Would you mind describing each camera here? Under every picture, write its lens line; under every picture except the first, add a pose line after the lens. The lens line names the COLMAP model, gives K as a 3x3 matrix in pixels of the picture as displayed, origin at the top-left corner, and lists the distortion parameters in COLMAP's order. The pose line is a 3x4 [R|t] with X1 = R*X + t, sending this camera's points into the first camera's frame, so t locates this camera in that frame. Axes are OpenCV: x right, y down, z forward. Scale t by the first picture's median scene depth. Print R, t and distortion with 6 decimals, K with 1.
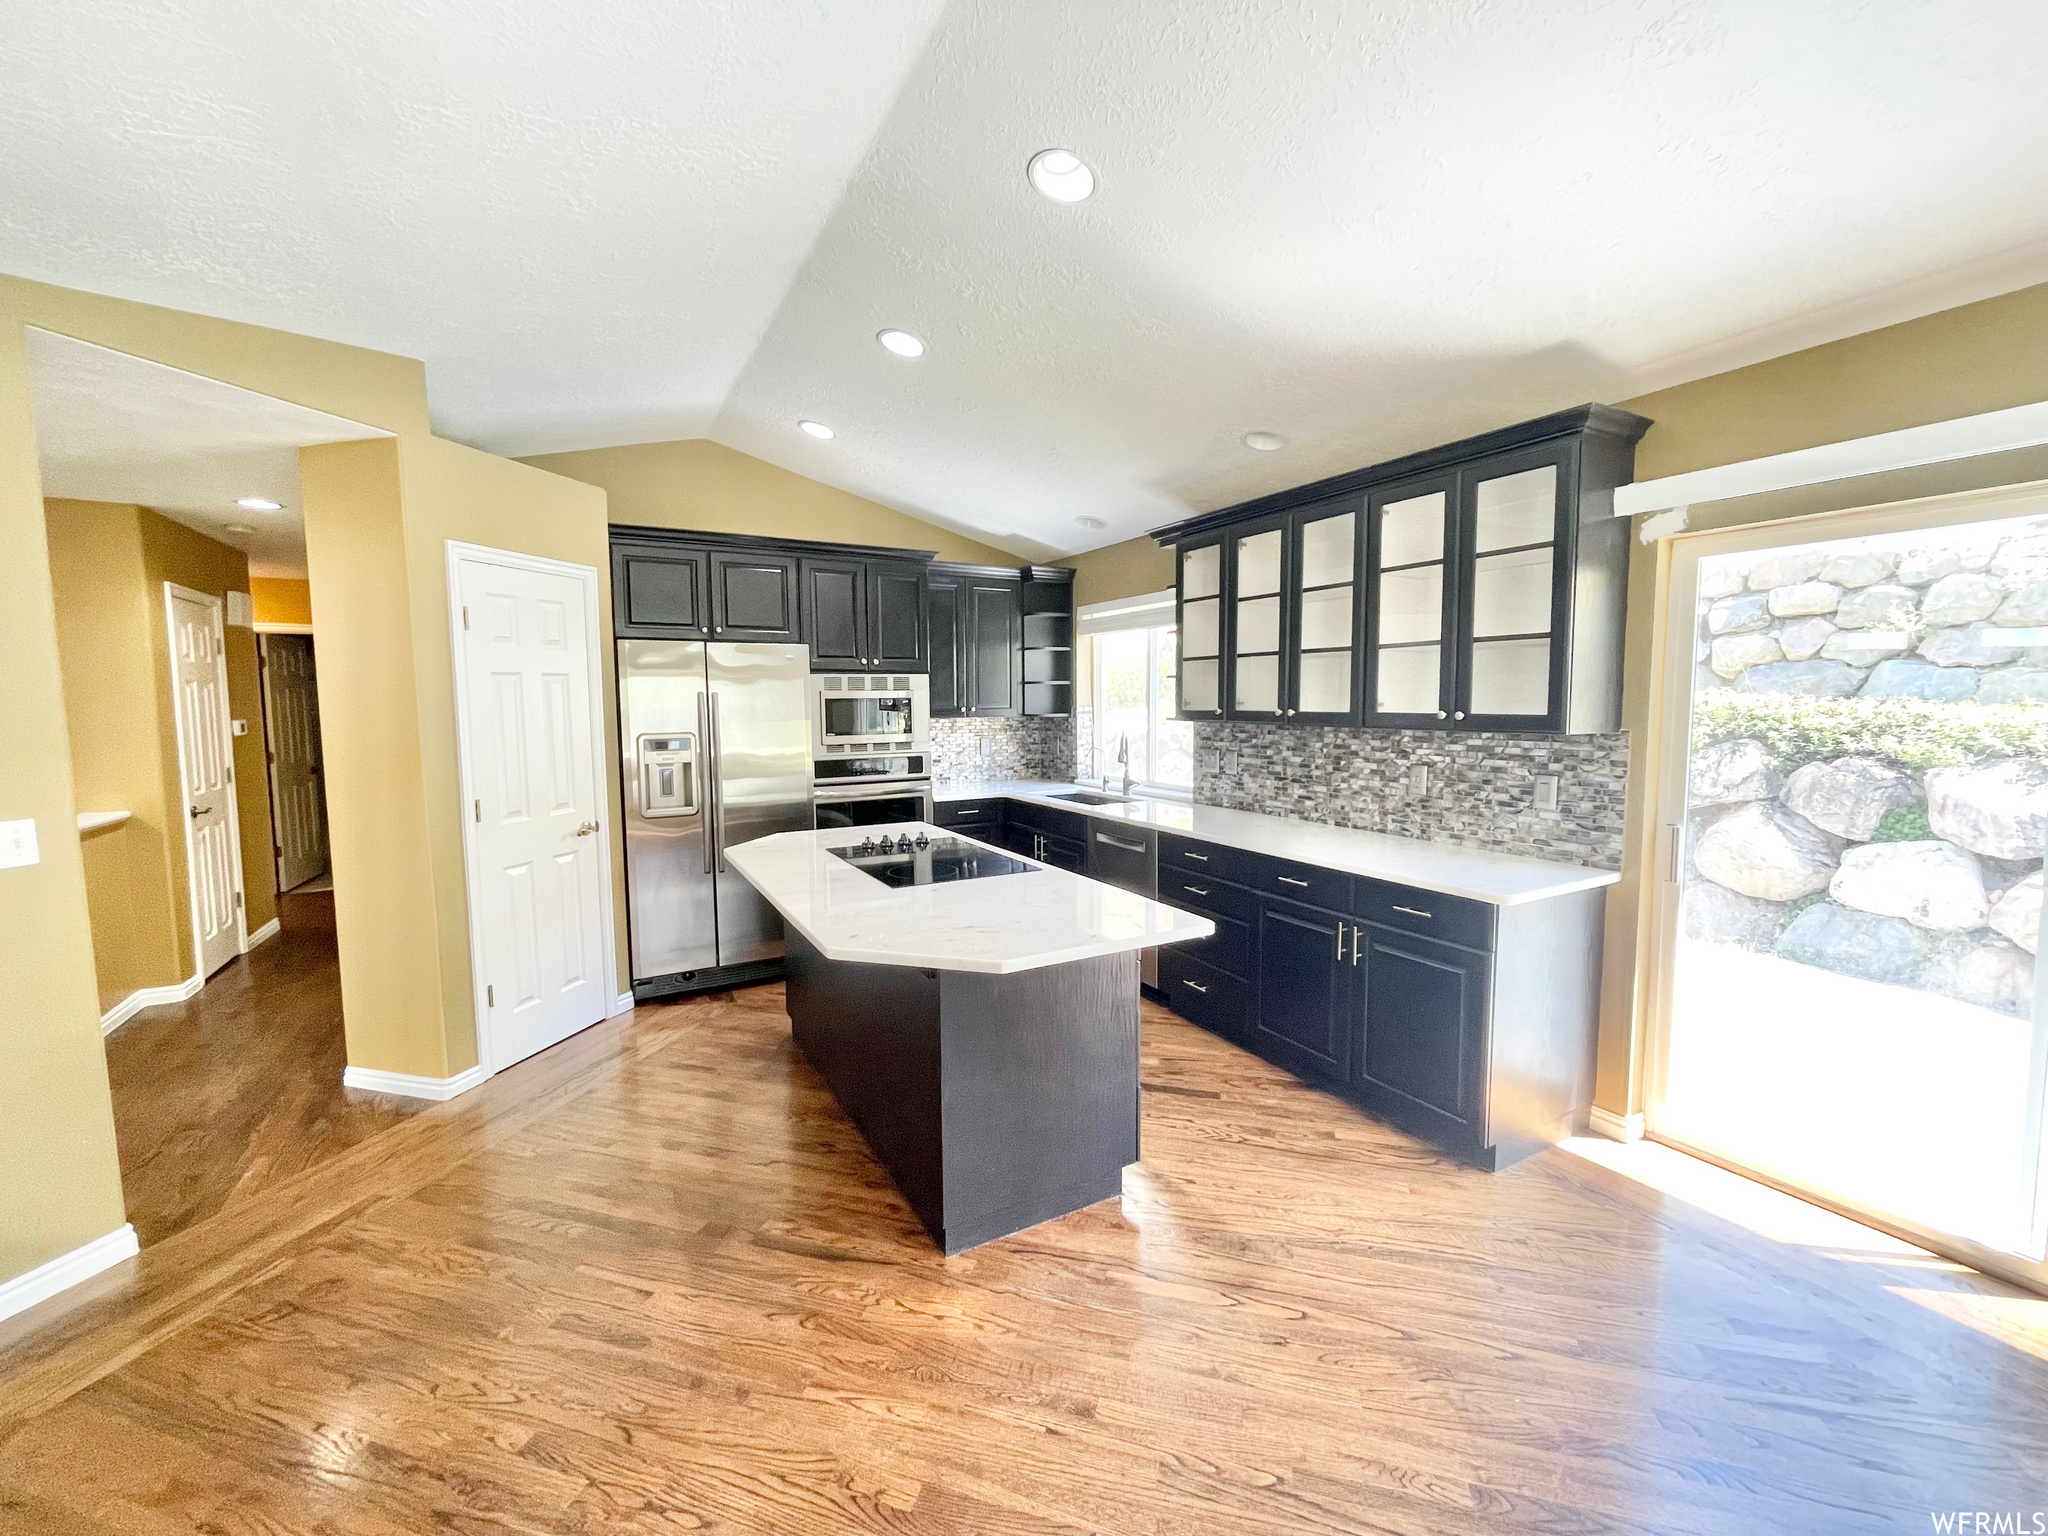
lens RADIAL K [[828.1, 0, 1015.2], [0, 828.1, 762.1], [0, 0, 1]] dist [-0.006726, 0.000207]
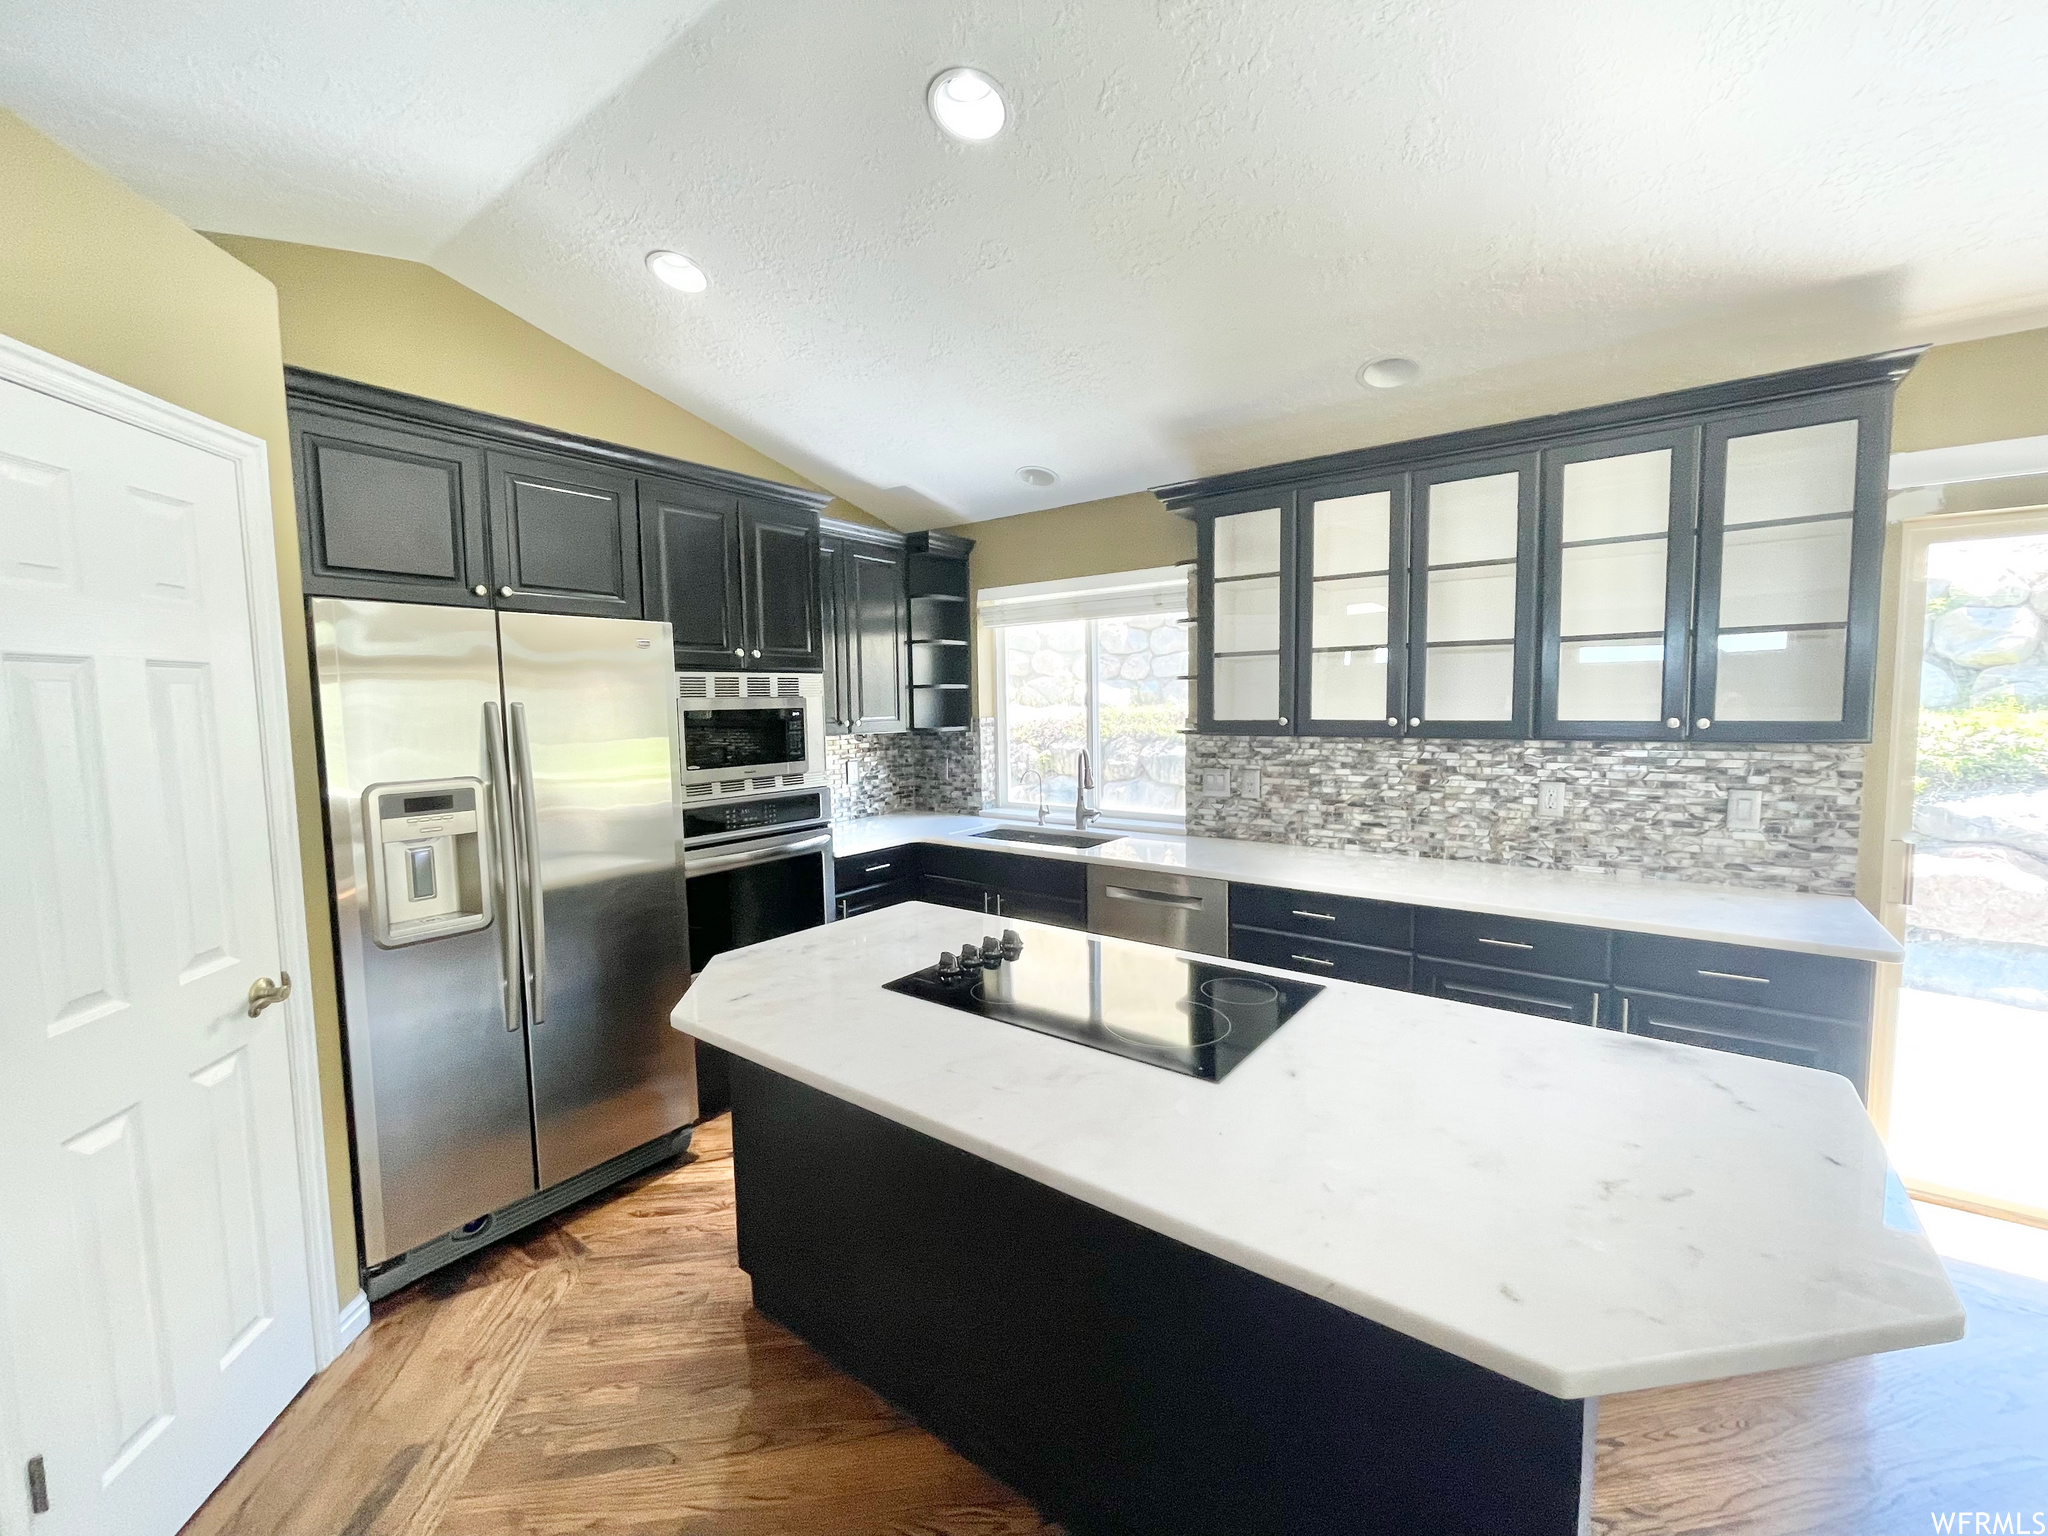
lens RADIAL K [[828.1, 0, 1015.7], [0, 828.1, 762.2], [0, 0, 1]] dist [-0.006726, 0.000207]
pose [[0.913767, -0.036278, 0.404615, -0.291915], [0.039993, 0.999200, -0.000729, -0.031072], [-0.404265, 0.016848, 0.914487, 0.371872]]
